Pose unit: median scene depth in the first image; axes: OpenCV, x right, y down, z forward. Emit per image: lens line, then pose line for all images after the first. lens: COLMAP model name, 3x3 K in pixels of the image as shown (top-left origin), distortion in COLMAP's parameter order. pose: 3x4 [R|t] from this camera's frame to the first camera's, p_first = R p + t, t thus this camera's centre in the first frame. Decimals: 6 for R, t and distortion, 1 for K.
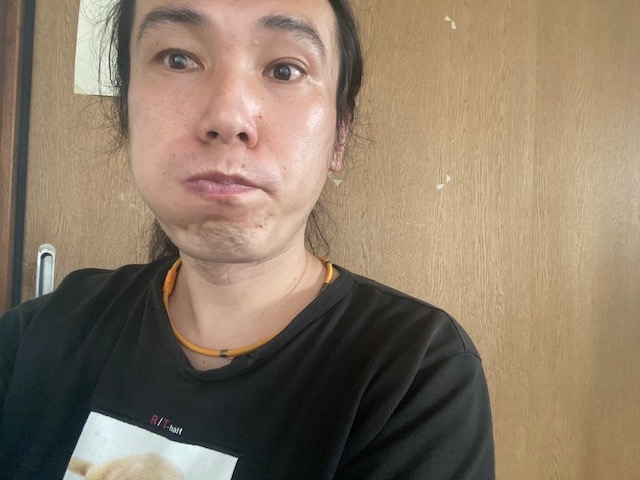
lens RADIAL K [[539.4, 0, 331.9], [0, 539.4, 237.1], [0, 0, 1]] dist [0.047322, -0.055558]
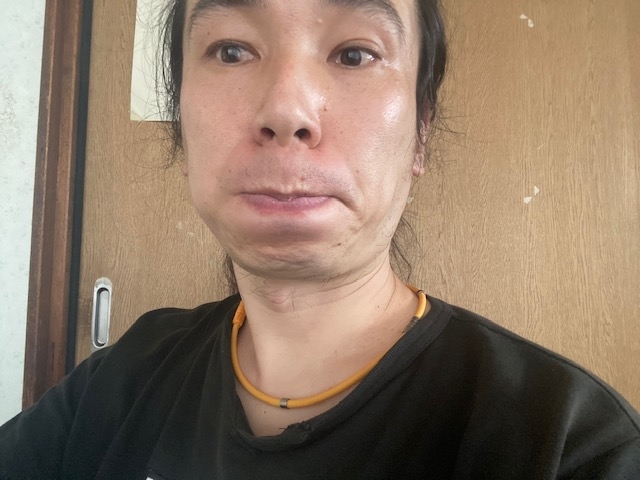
lens RADIAL K [[539.4, 0, 325.8], [0, 539.4, 225.5], [0, 0, 1]] dist [0.047322, -0.055558]
pose [[0.991252, -0.040664, -0.125560, -0.018199], [0.031564, 0.996785, -0.073639, 0.003020], [0.128151, 0.069032, 0.989349, 0.105208]]
